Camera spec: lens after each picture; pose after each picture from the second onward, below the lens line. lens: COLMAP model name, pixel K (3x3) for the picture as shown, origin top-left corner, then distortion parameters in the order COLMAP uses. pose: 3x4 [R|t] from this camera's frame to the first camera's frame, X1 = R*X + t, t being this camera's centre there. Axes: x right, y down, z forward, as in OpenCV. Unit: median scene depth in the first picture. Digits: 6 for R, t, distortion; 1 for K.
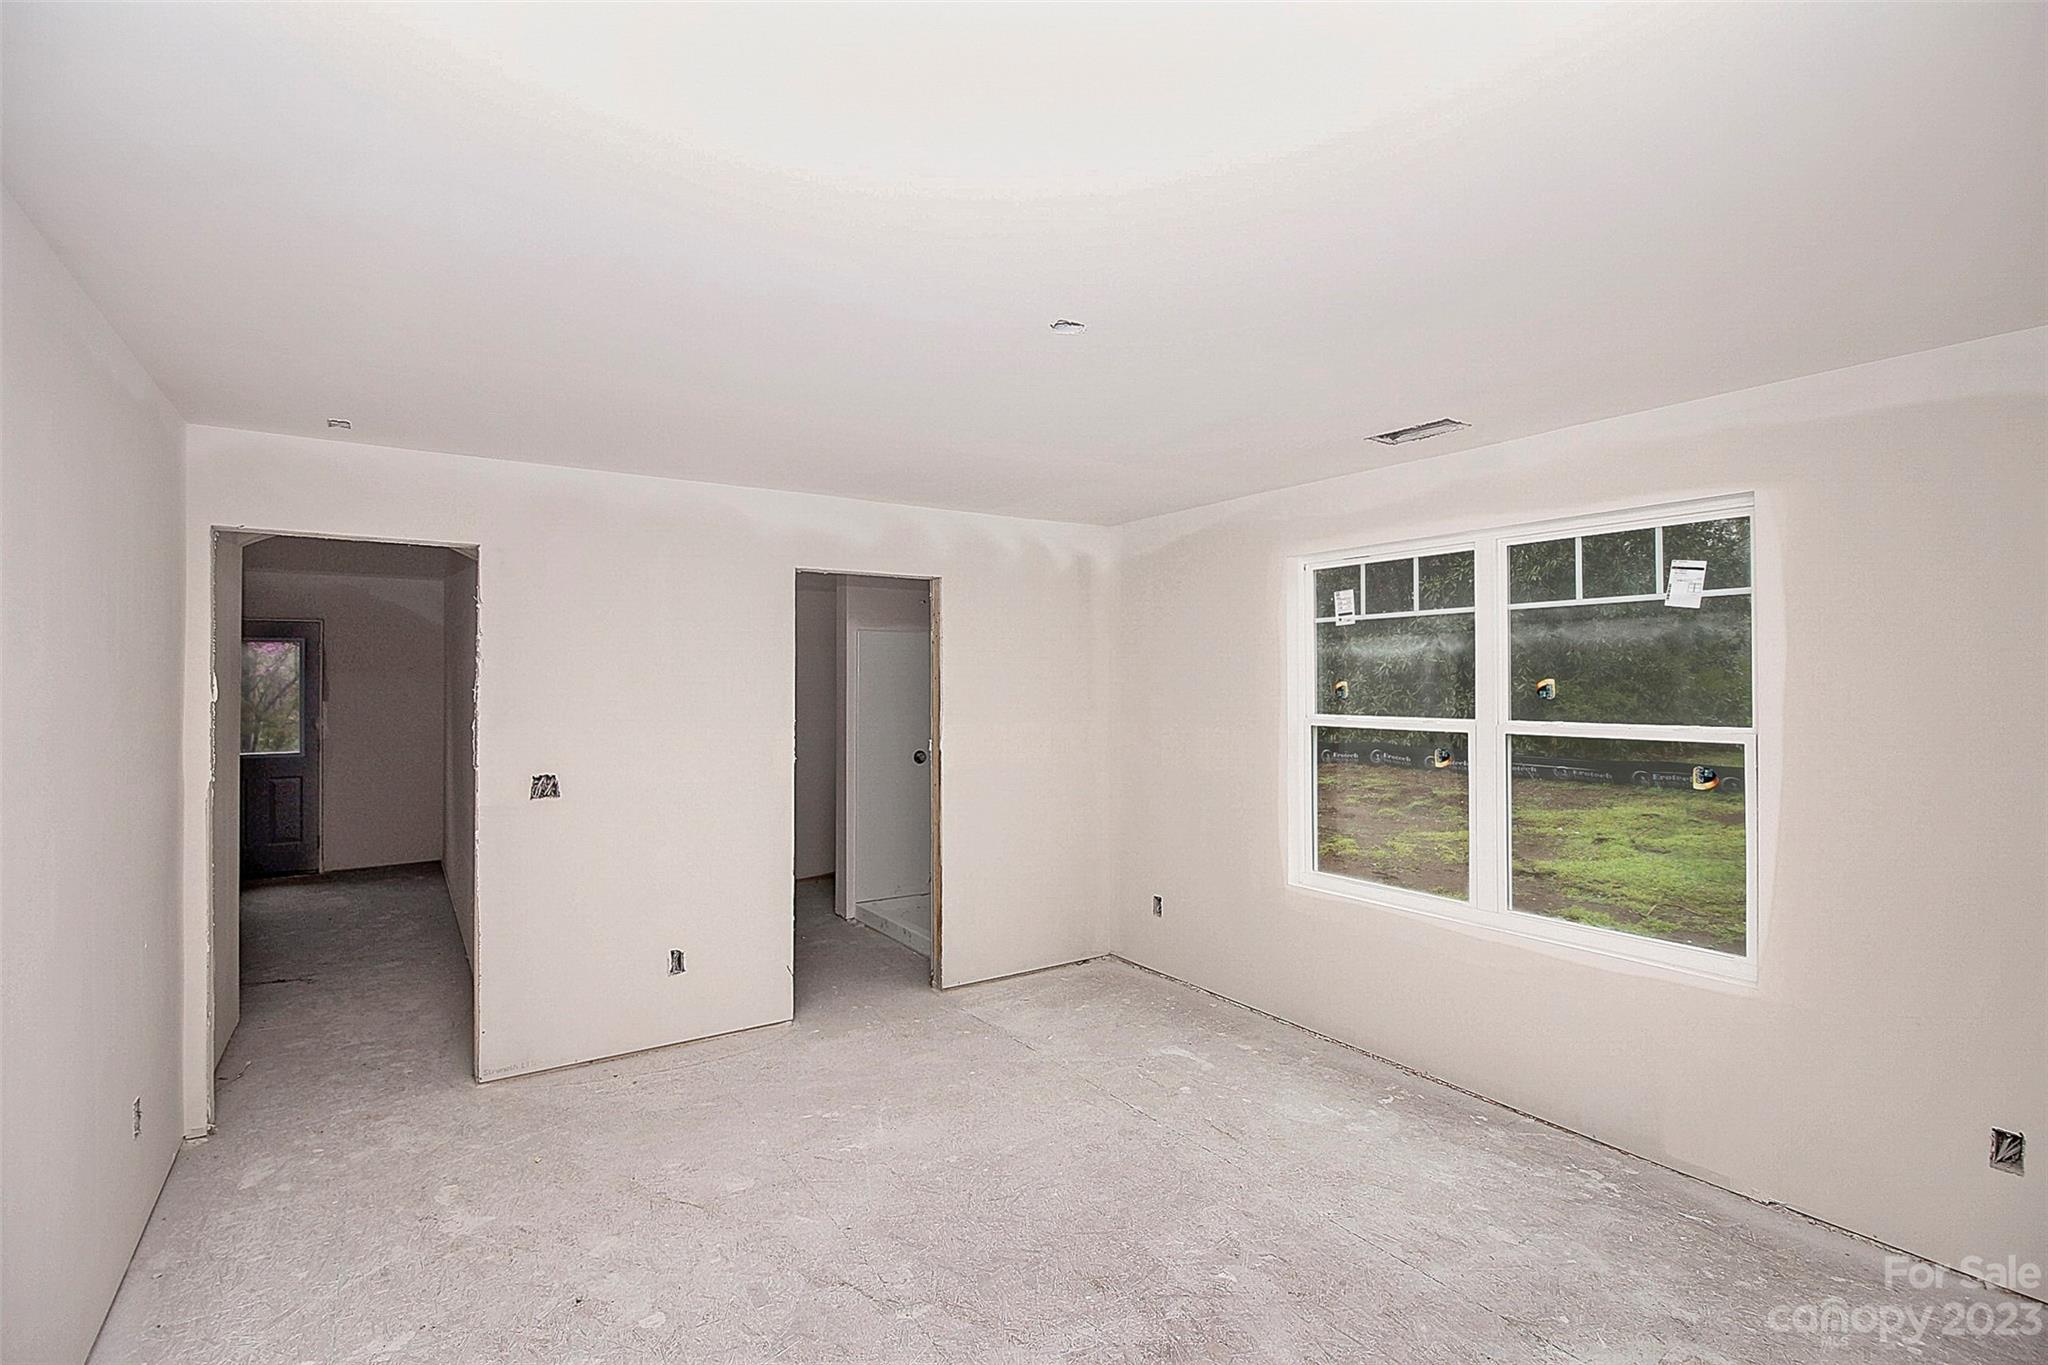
lens RADIAL K [[961.5, 0, 1020.3], [0, 961.5, 668.1], [0, 0, 1]] dist [0.011874, -0.015833]
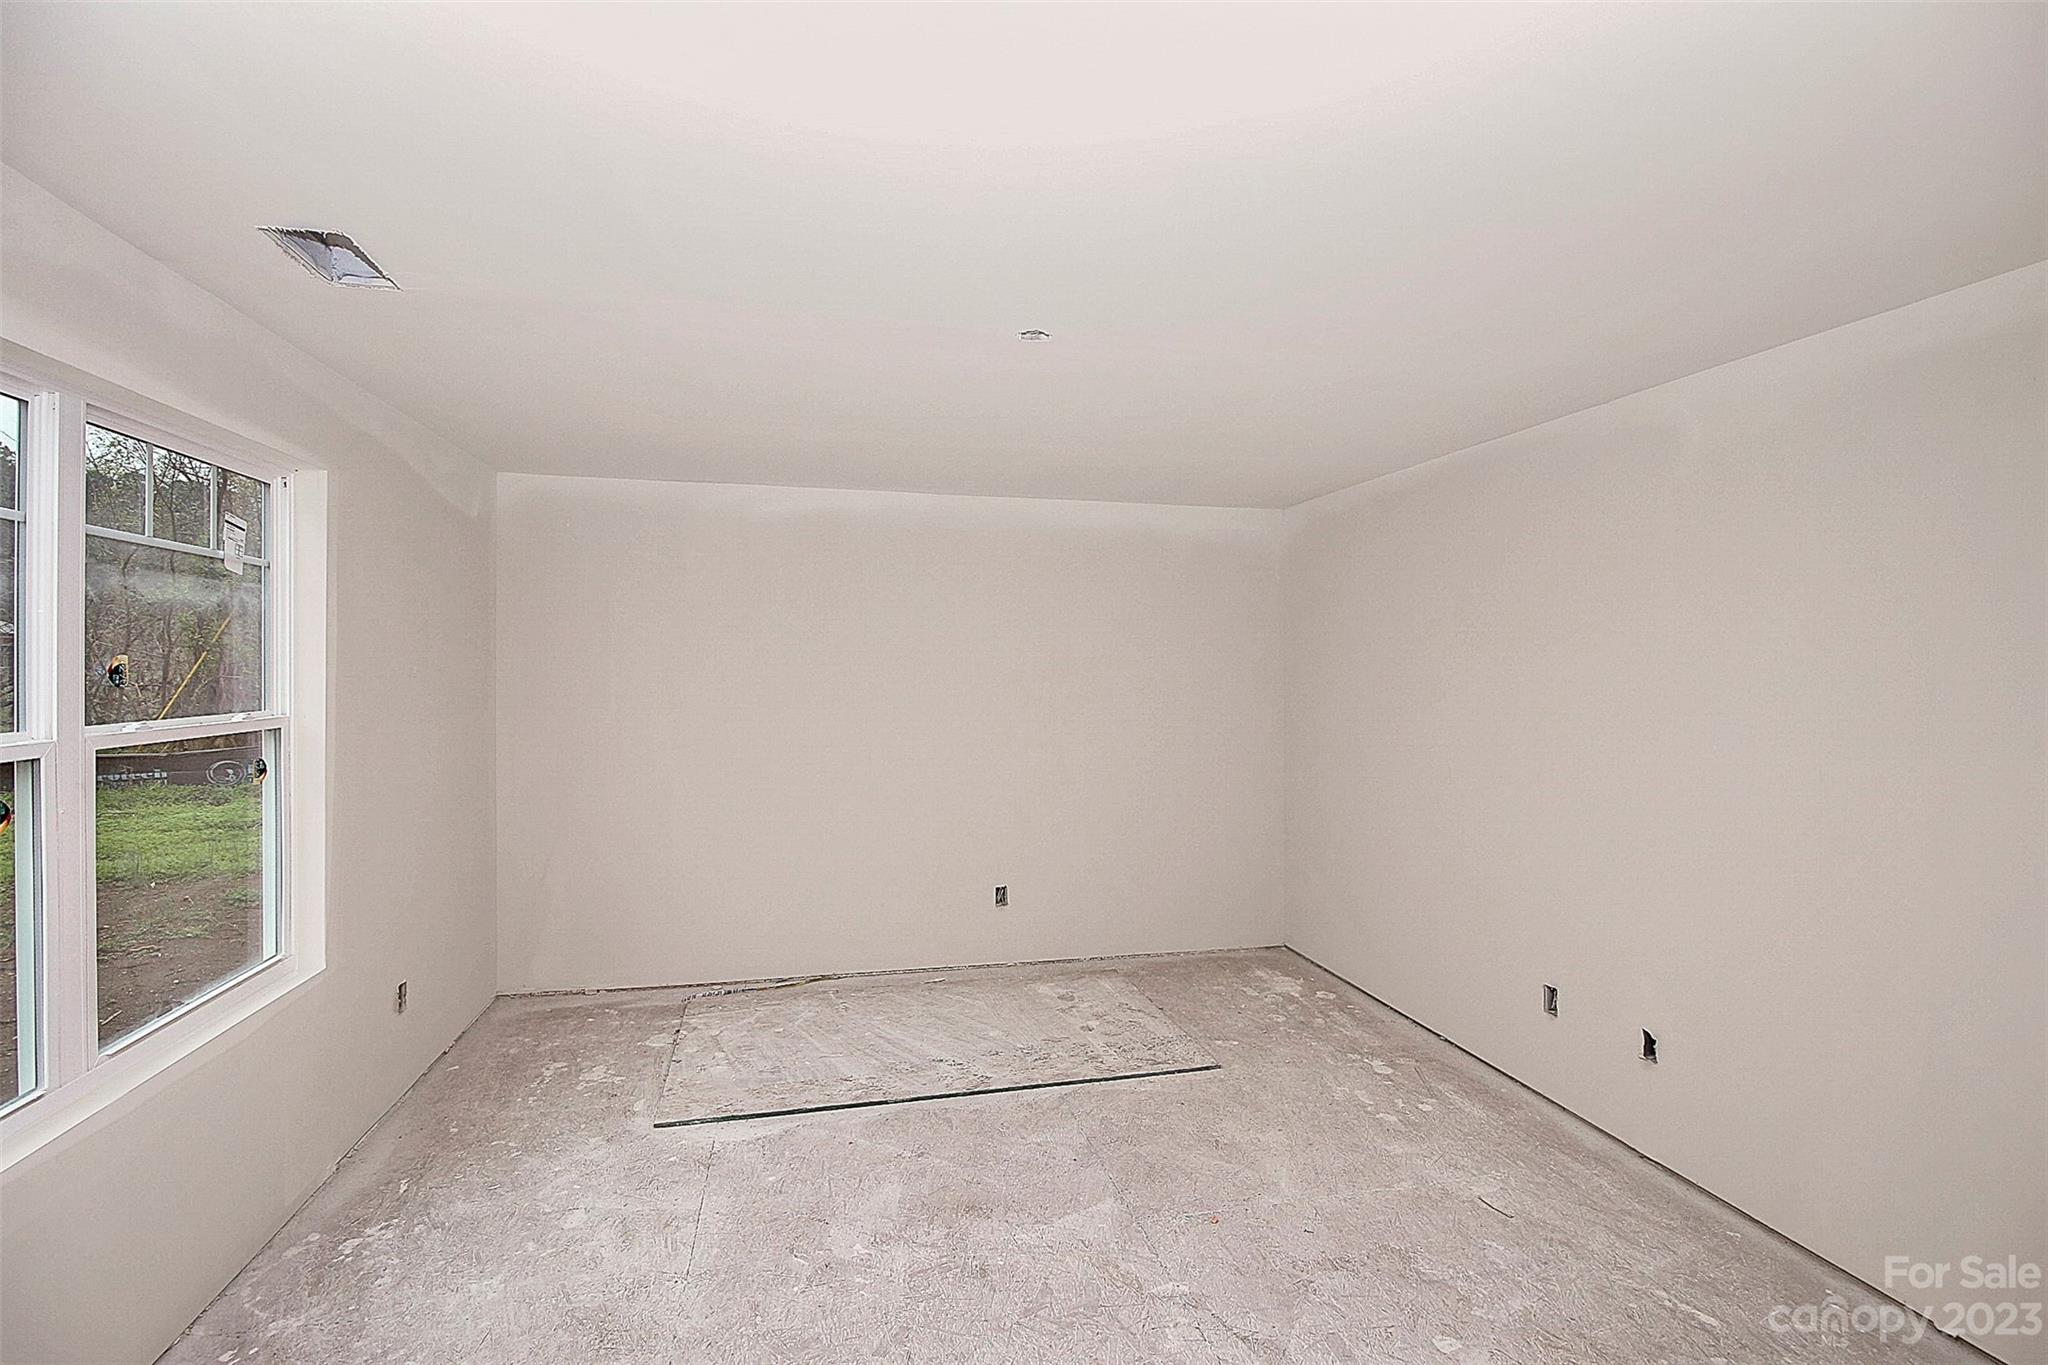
lens RADIAL K [[961.5, 0, 1020.3], [0, 961.5, 668.1], [0, 0, 1]] dist [0.011874, -0.015833]
pose [[-0.934183, -0.003160, 0.356779, -0.213198], [-0.009493, 0.999827, -0.016001, 0.023660], [-0.356667, -0.018335, -0.934052, 1.337665]]
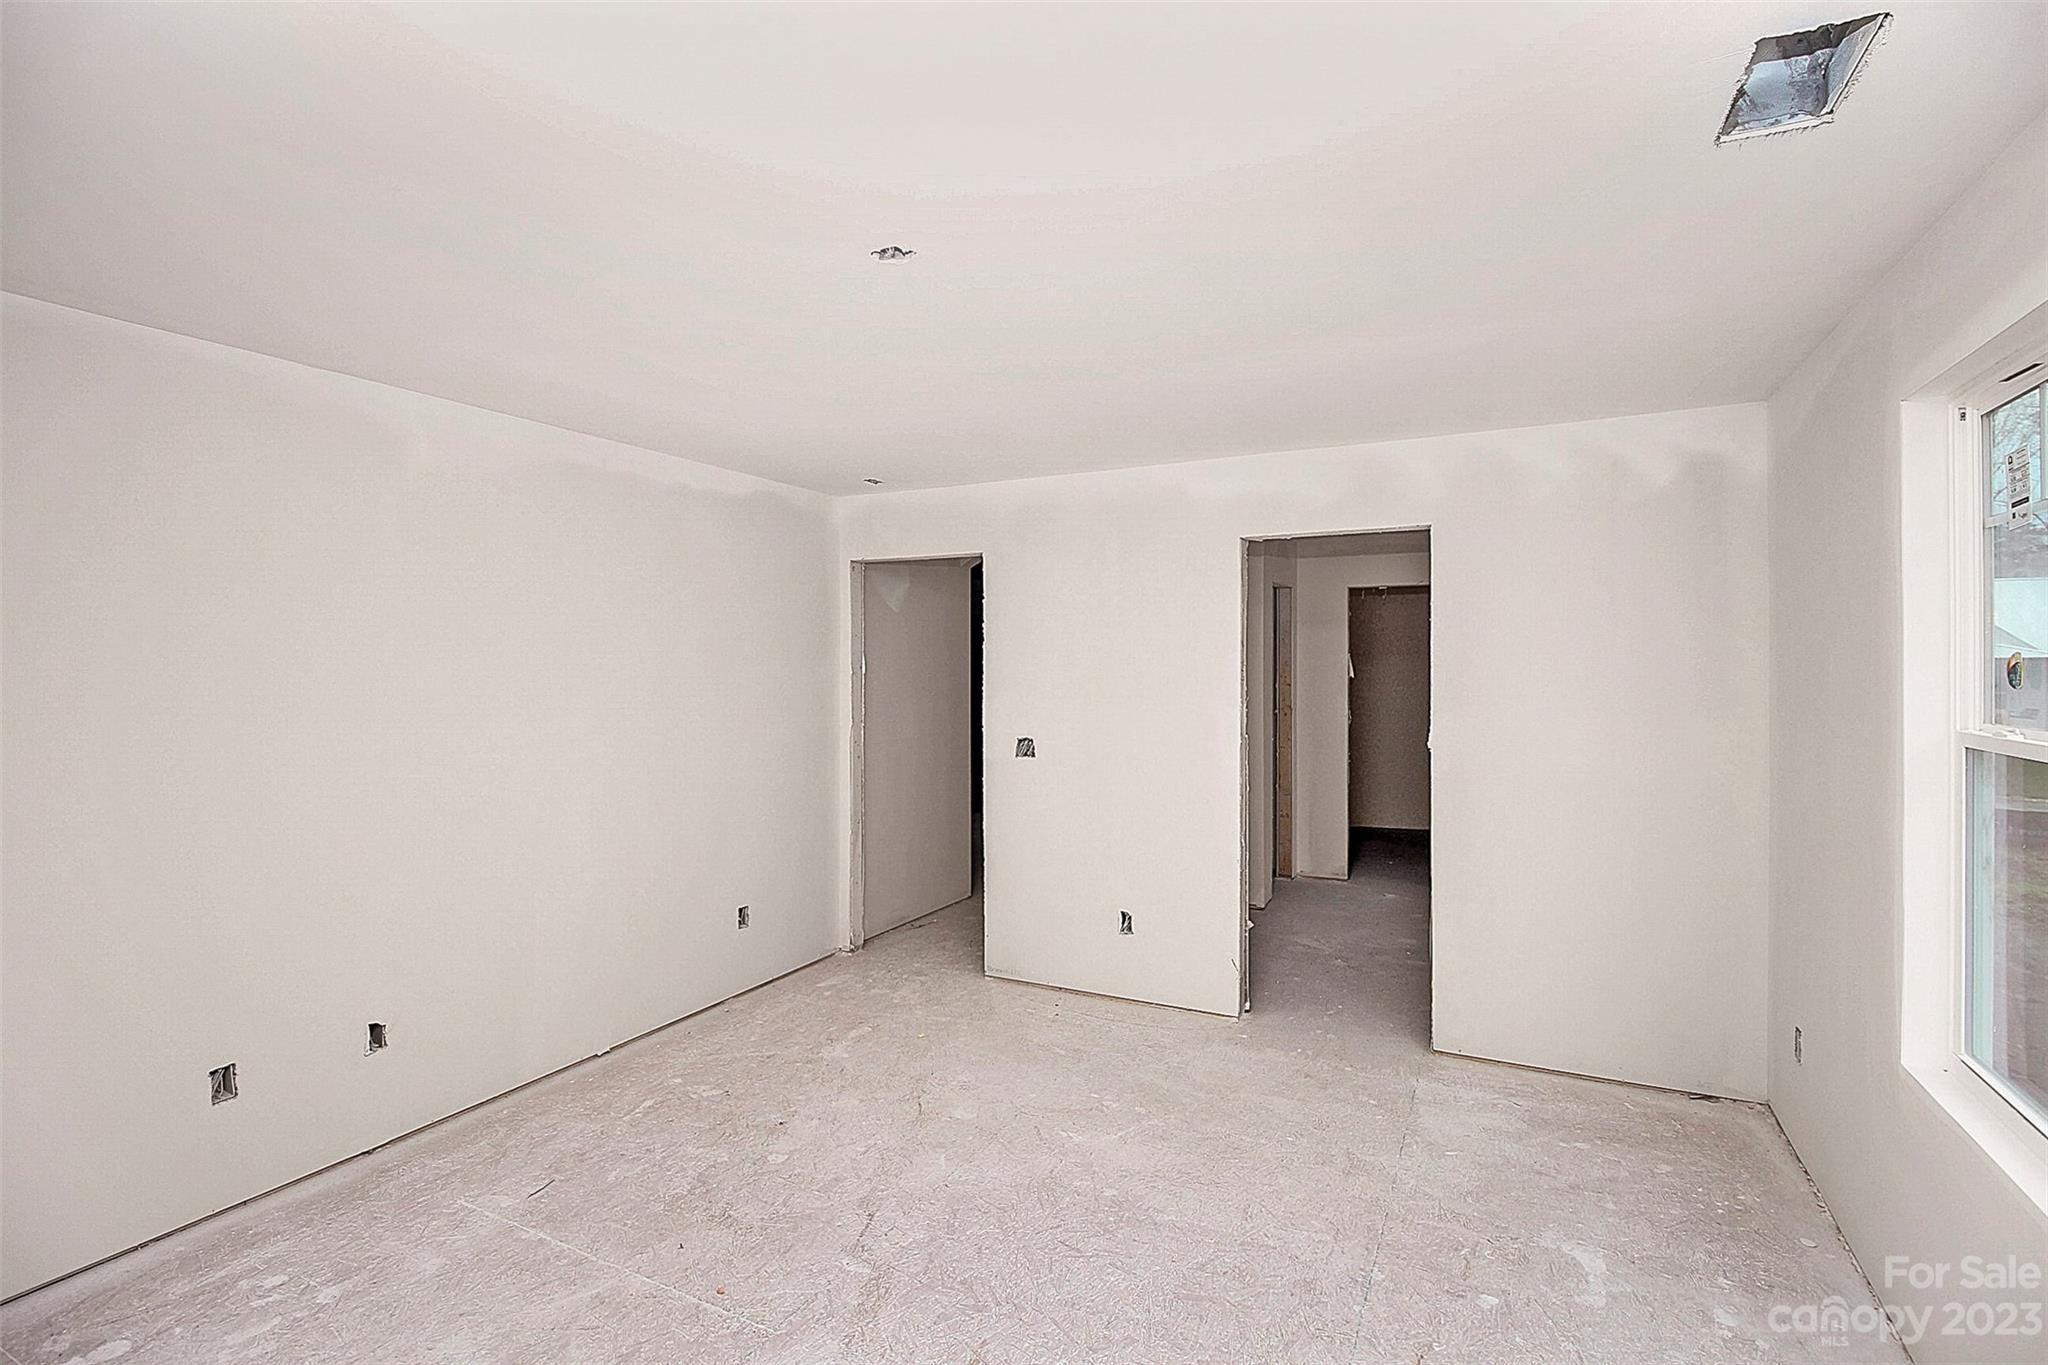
lens RADIAL K [[961.5, 0, 1020.3], [0, 961.5, 668.1], [0, 0, 1]] dist [0.011874, -0.015833]
pose [[0.484320, 0.004162, -0.874881, 0.587561], [0.016668, 0.999763, 0.013983, 0.007942], [0.874732, -0.021355, 0.484136, 0.443094]]
